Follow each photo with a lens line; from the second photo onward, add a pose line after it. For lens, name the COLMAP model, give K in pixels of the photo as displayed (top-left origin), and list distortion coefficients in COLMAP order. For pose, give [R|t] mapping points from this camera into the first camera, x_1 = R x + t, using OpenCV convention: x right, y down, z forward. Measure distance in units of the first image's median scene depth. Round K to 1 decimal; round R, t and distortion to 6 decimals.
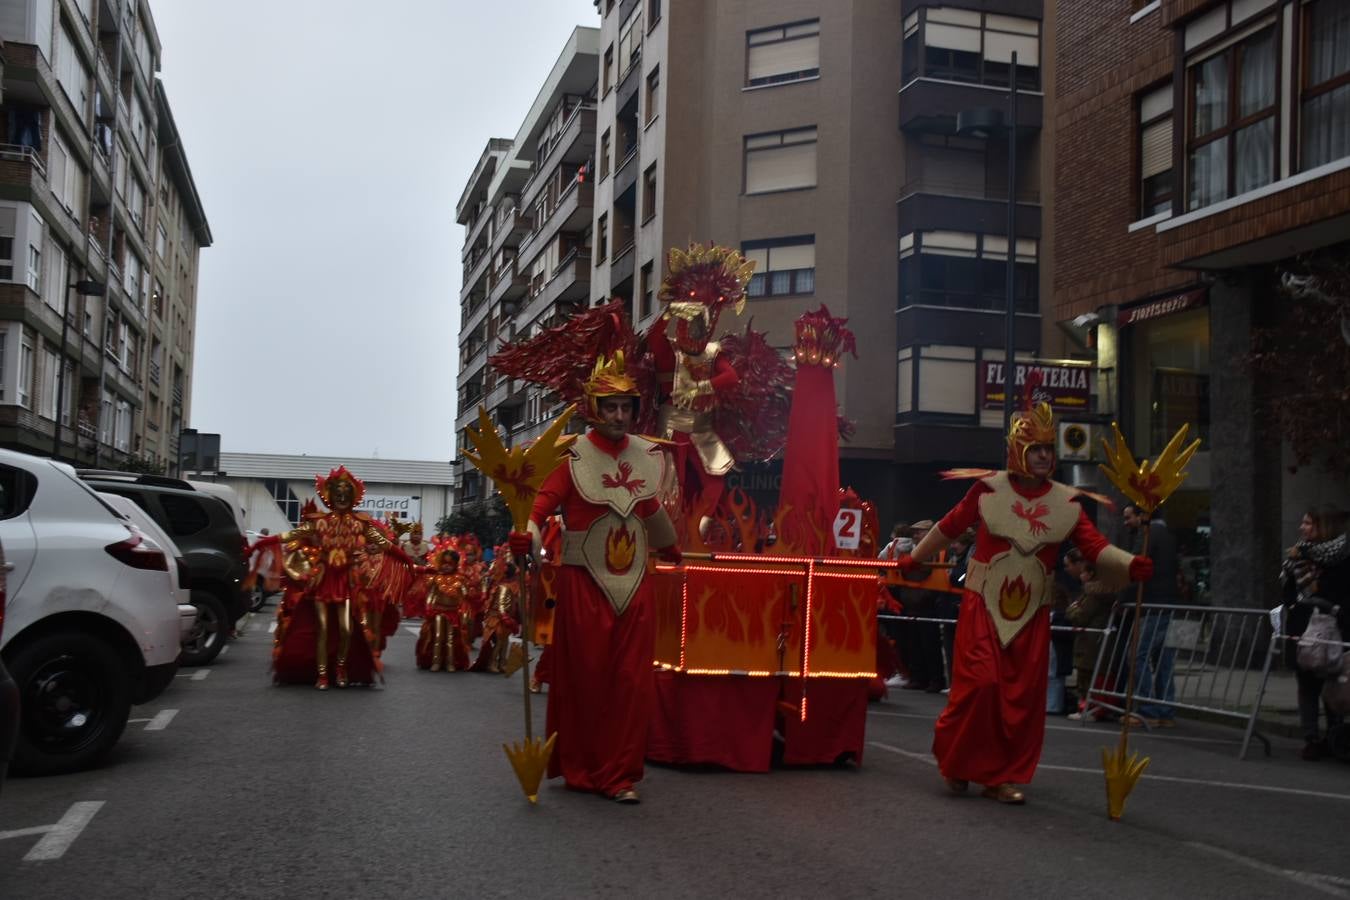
lens RADIAL K [[1420.6, 0, 668.2], [0, 1420.6, 447.9], [0, 0, 1]] dist [-0.042159, 0.275111]
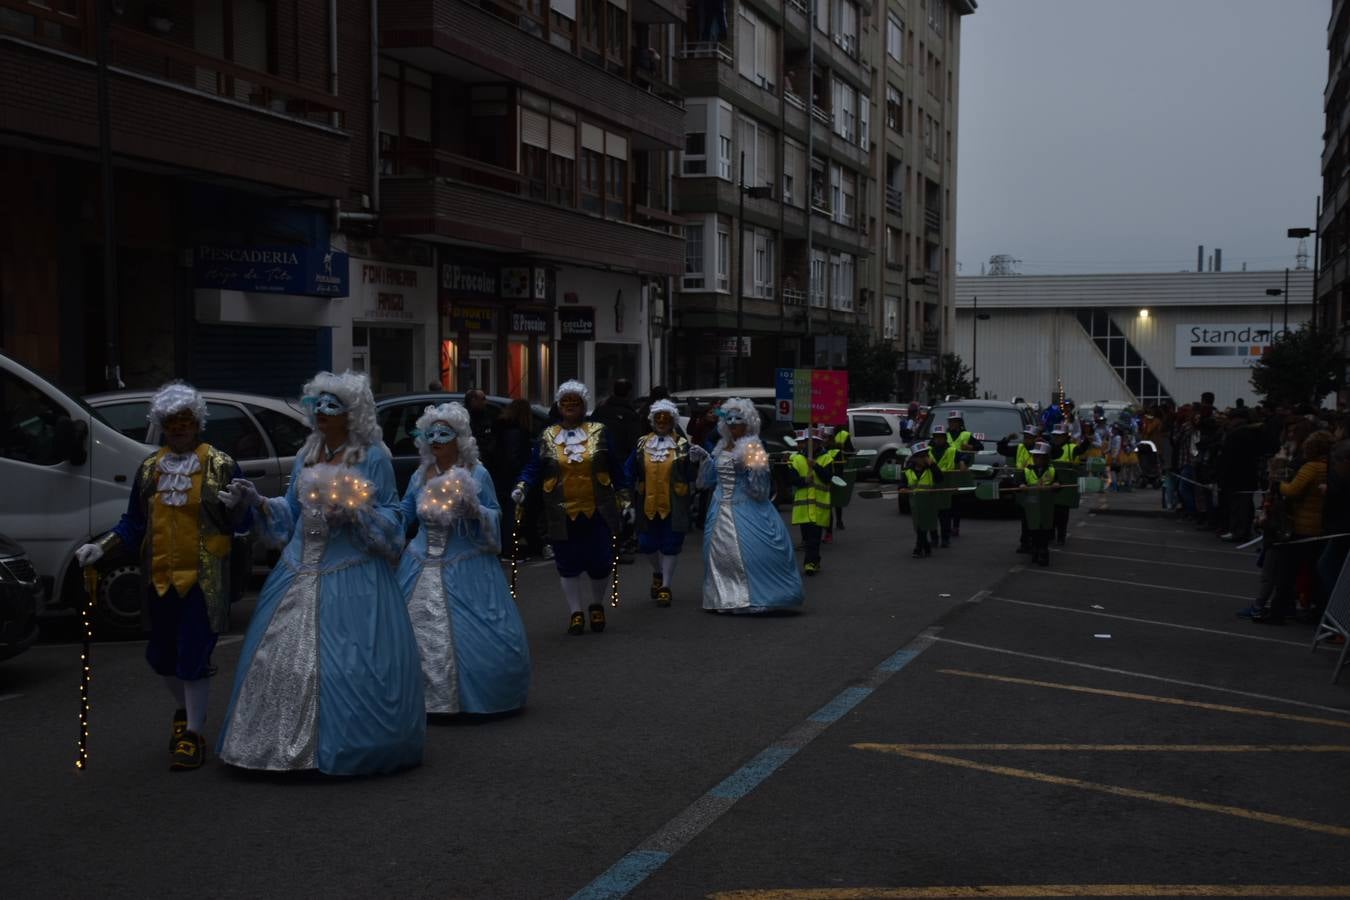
lens RADIAL K [[1420.6, 0, 668.2], [0, 1420.6, 447.9], [0, 0, 1]] dist [-0.042159, 0.275111]
pose [[0.893831, -0.018572, -0.448019, -0.146159], [0.059384, 0.995244, 0.077219, 0.023741], [0.444454, -0.095626, 0.890683, 0.251088]]
